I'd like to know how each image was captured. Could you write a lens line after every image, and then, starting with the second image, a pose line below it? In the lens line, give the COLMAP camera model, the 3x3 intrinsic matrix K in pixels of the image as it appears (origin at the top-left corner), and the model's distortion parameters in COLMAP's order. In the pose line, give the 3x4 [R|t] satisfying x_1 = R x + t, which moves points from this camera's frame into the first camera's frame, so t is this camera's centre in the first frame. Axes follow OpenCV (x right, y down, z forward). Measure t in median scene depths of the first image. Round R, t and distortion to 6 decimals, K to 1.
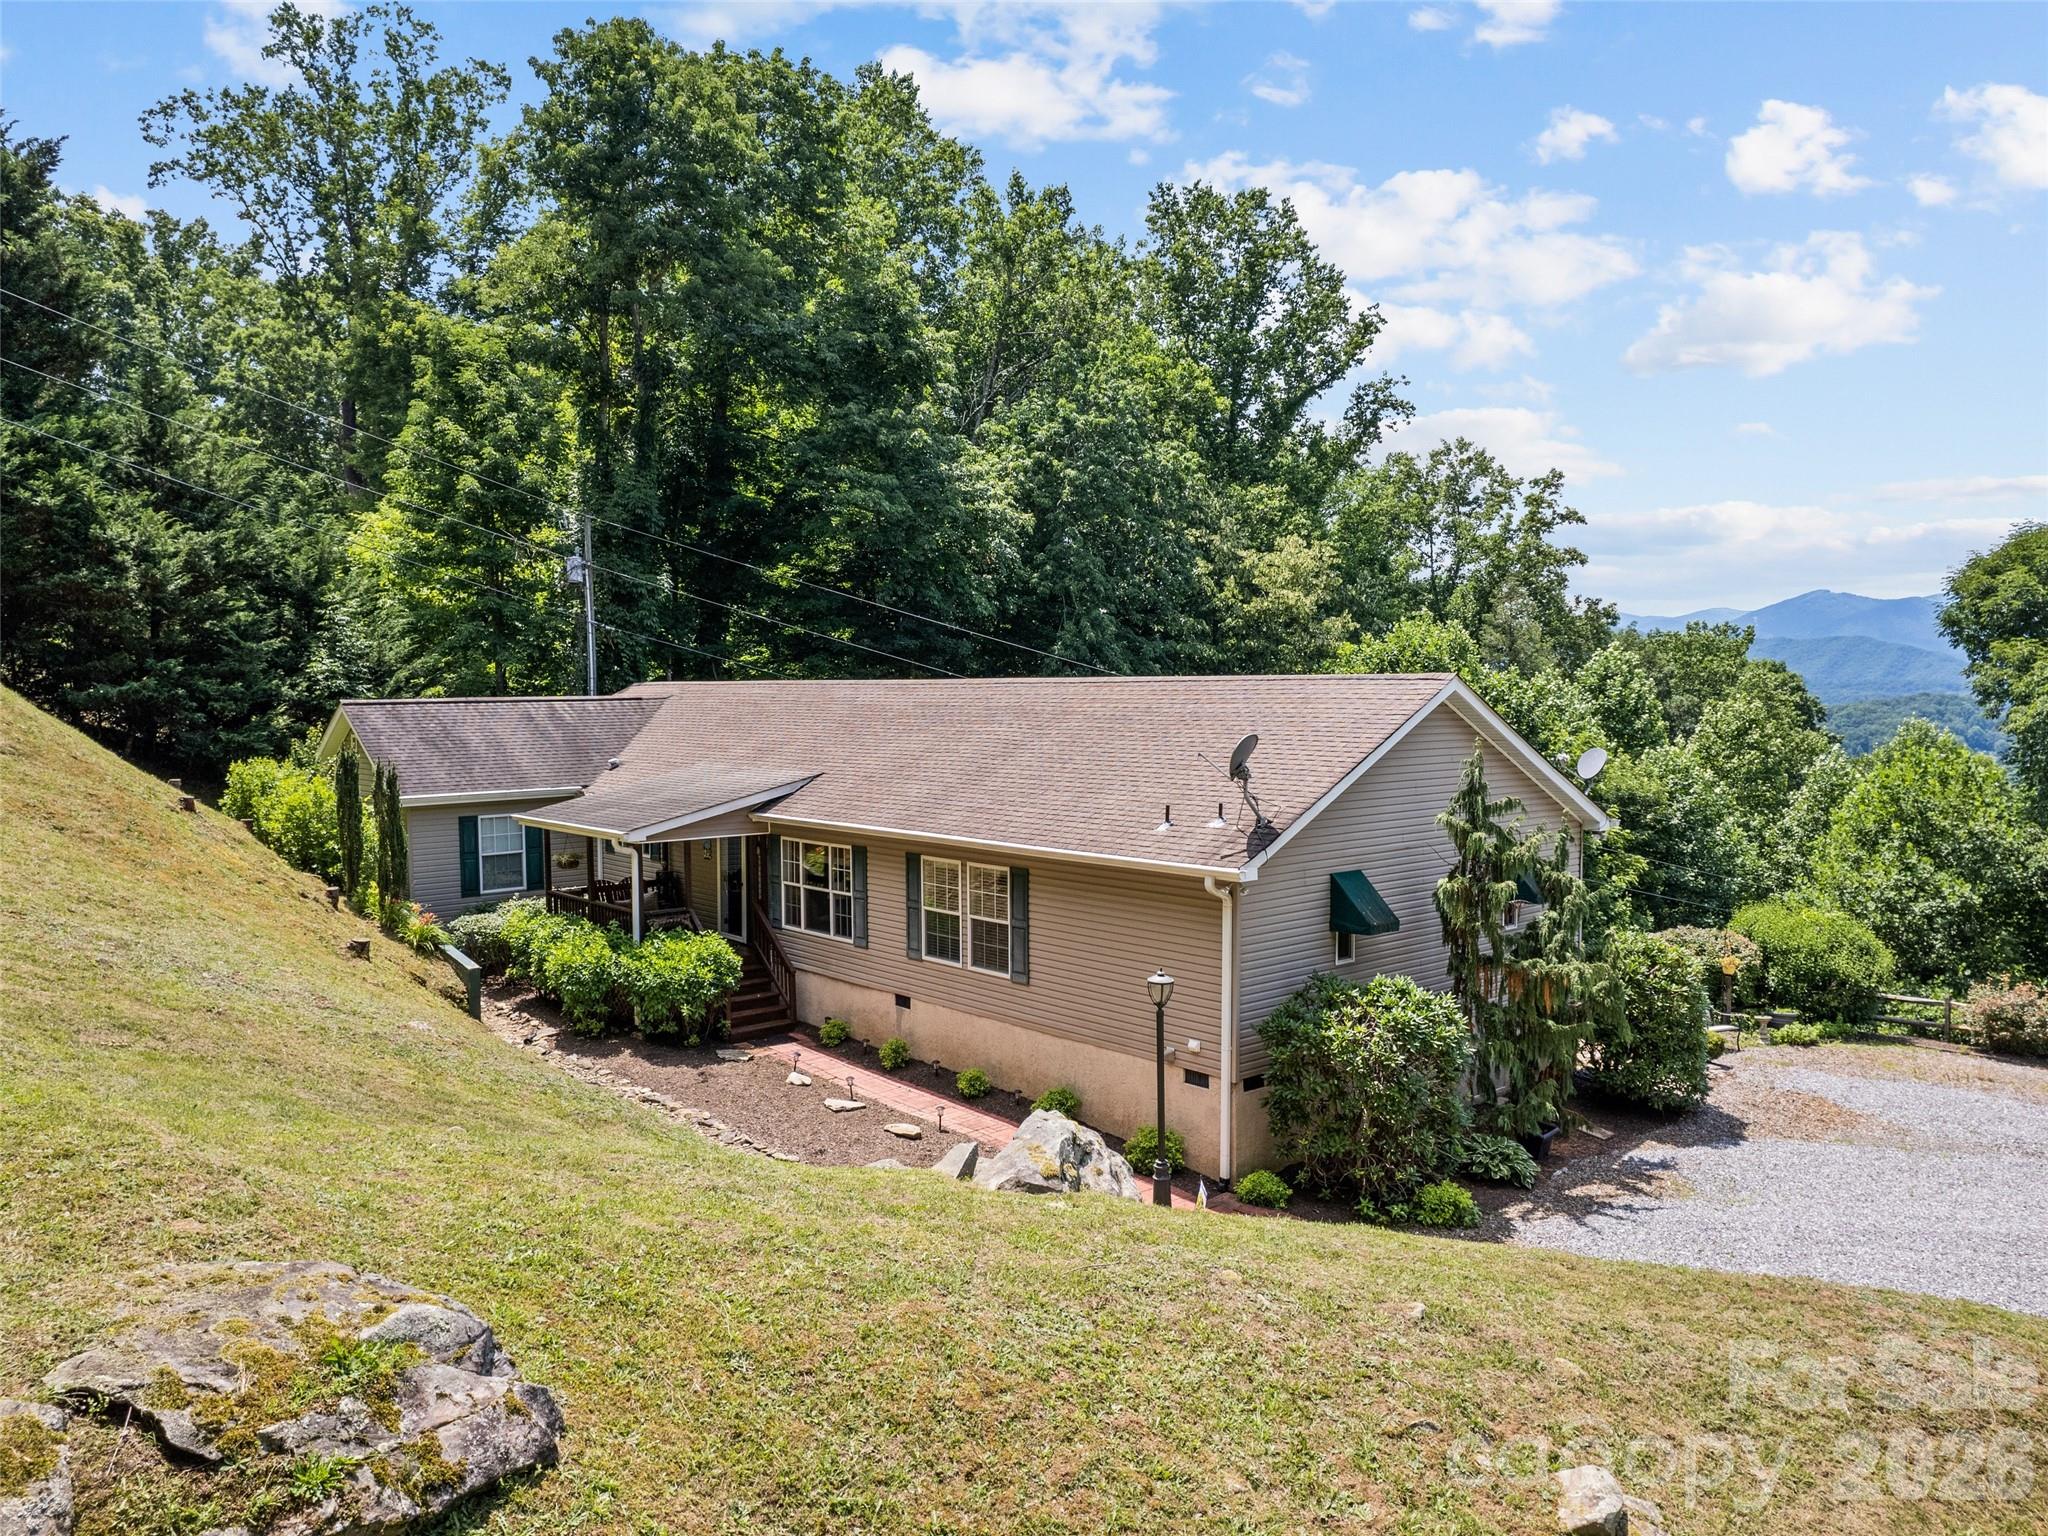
lens RADIAL K [[1460.9, 0, 1022.3], [0, 1460.9, 733.0], [0, 0, 1]] dist [-0.043649, -0.000246]
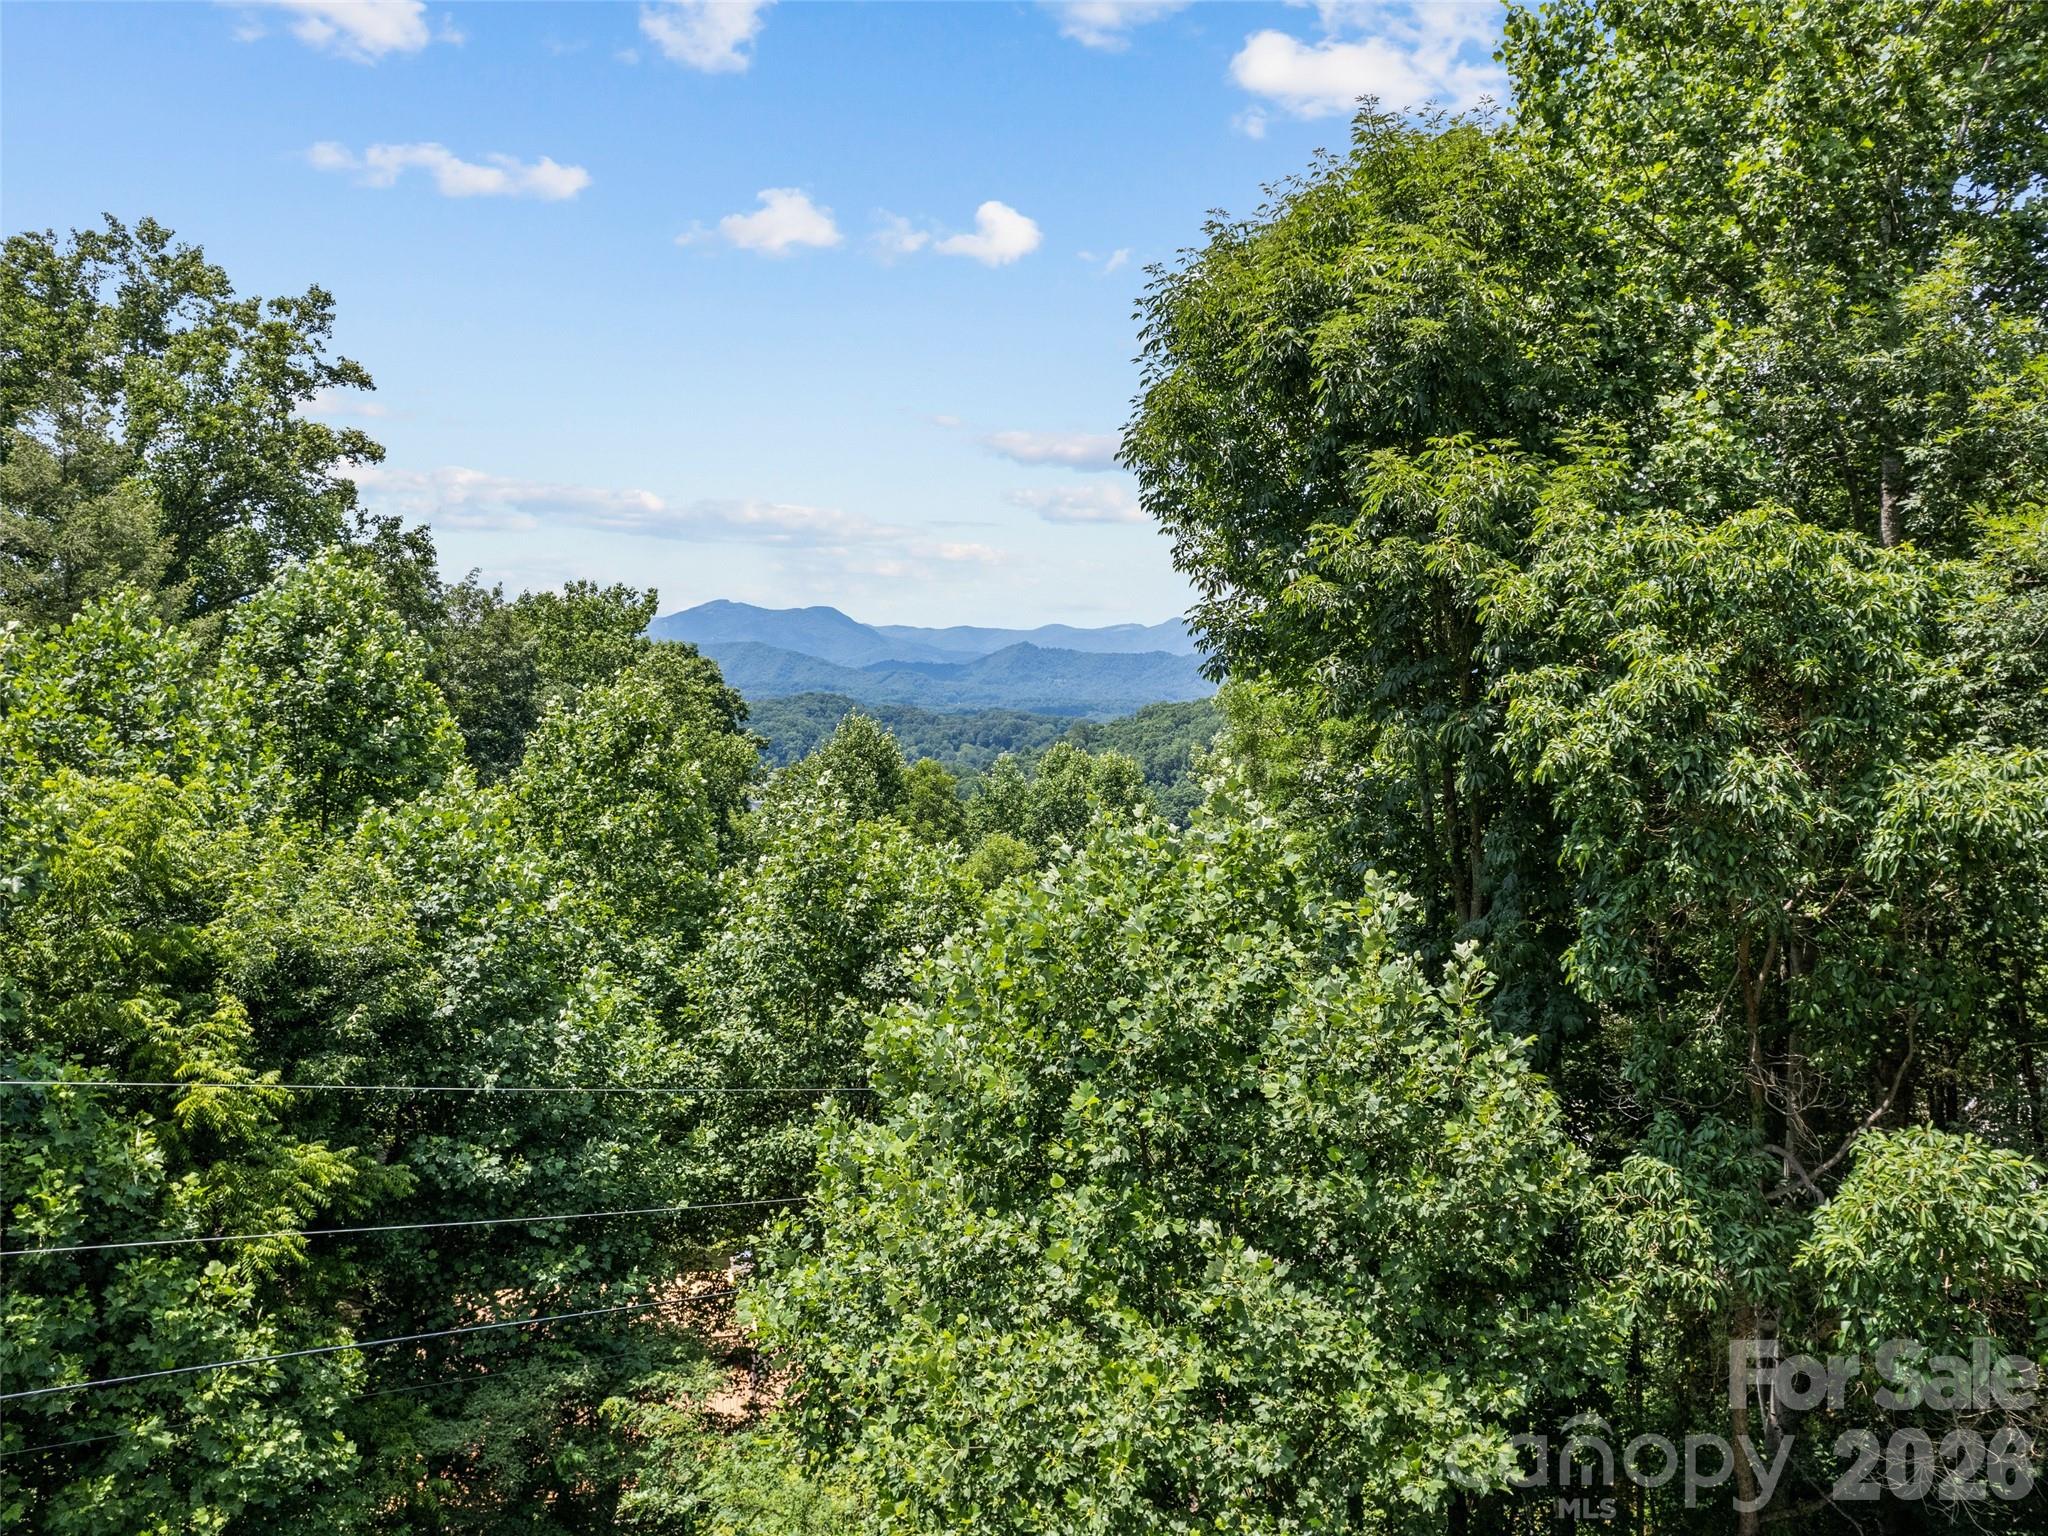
lens RADIAL K [[1460.9, 0, 1022.3], [0, 1460.9, 733.0], [0, 0, 1]] dist [-0.043649, -0.000246]
pose [[0.759916, -0.028382, 0.649401, 0.206408], [0.030180, 0.999509, 0.008366, -0.004619], [-0.649320, 0.013241, 0.760400, 0.396666]]
